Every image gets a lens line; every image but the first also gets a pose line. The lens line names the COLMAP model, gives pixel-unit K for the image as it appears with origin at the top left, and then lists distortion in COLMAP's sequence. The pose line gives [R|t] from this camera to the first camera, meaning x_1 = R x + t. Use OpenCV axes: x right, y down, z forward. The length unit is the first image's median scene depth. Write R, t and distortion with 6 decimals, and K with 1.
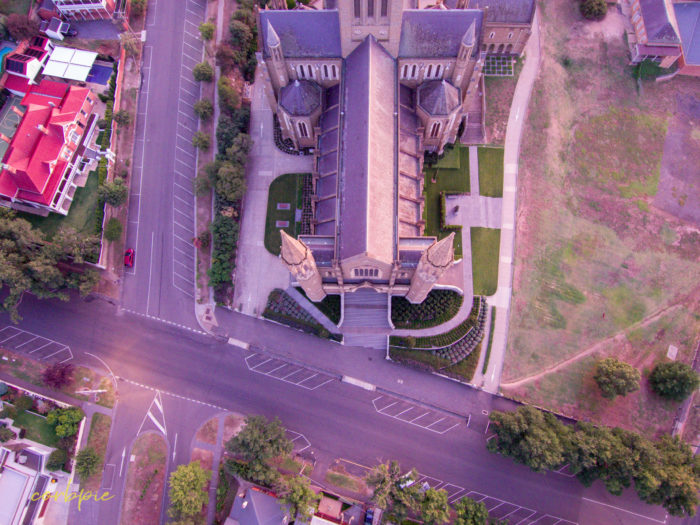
lens RADIAL K [[419.7, 0, 352.3], [0, 419.7, 273.7], [0, 0, 1]] dist [0.079504, -0.104934]
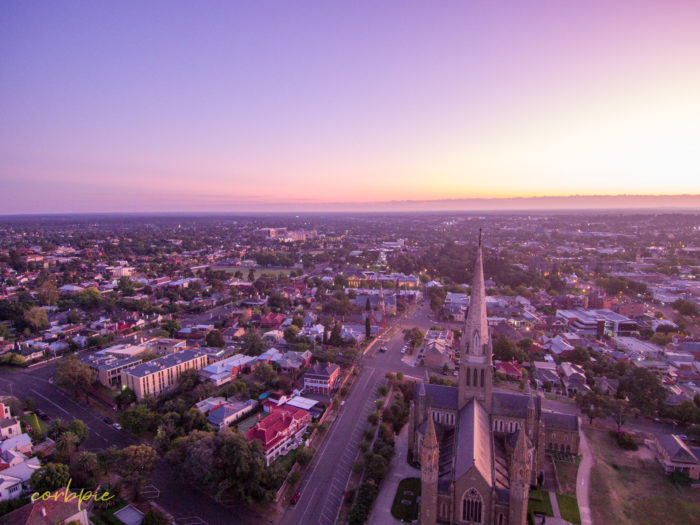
lens RADIAL K [[419.7, 0, 352.3], [0, 419.7, 273.7], [0, 0, 1]] dist [0.079504, -0.104934]
pose [[0.965617, 0.061384, -0.252620, -0.033359], [-0.256642, 0.380079, -0.888637, 0.865035], [0.041467, 0.922915, 0.382764, -0.207438]]
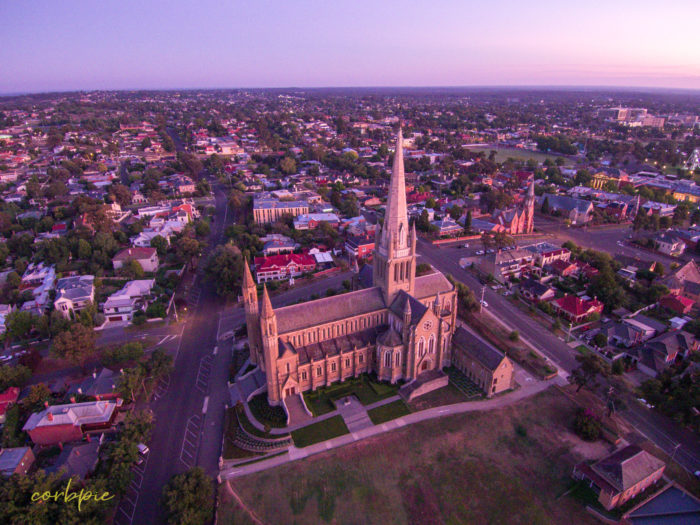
lens RADIAL K [[427.1, 0, 351.8], [0, 427.1, 272.4], [0, 0, 1]] dist [0.082275, -0.113609]
pose [[0.463277, 0.379897, -0.800658, 1.226052], [-0.863088, 0.398456, -0.310341, 0.099644], [0.201130, 0.834812, 0.512480, -0.051294]]
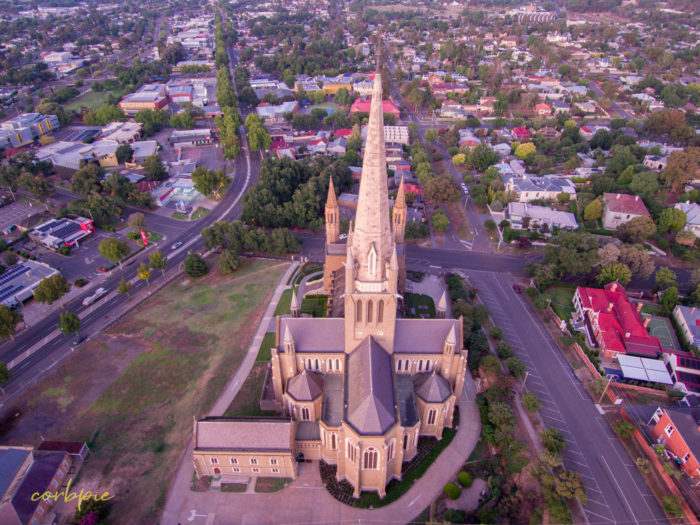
lens RADIAL K [[427.1, 0, 351.8], [0, 427.1, 272.4], [0, 0, 1]] dist [0.082275, -0.113609]
pose [[-0.999545, 0.029767, 0.004935, 0.070589], [-0.006391, -0.368730, 0.929514, -1.448968], [0.029489, 0.929060, 0.368753, 0.336959]]
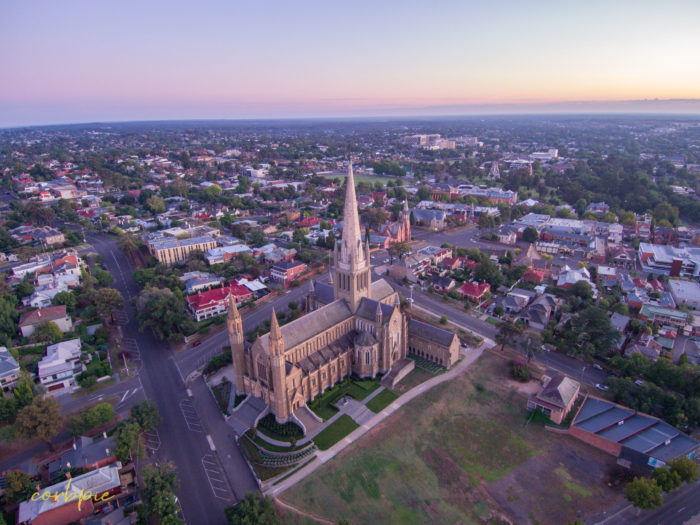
lens RADIAL K [[419.7, 0, 352.3], [0, 419.7, 273.7], [0, 0, 1]] dist [0.079504, -0.104934]
pose [[0.772536, 0.239086, -0.588239, 1.072720], [-0.618238, 0.494489, -0.610952, 0.543706], [0.144807, 0.835655, 0.529823, -0.191108]]
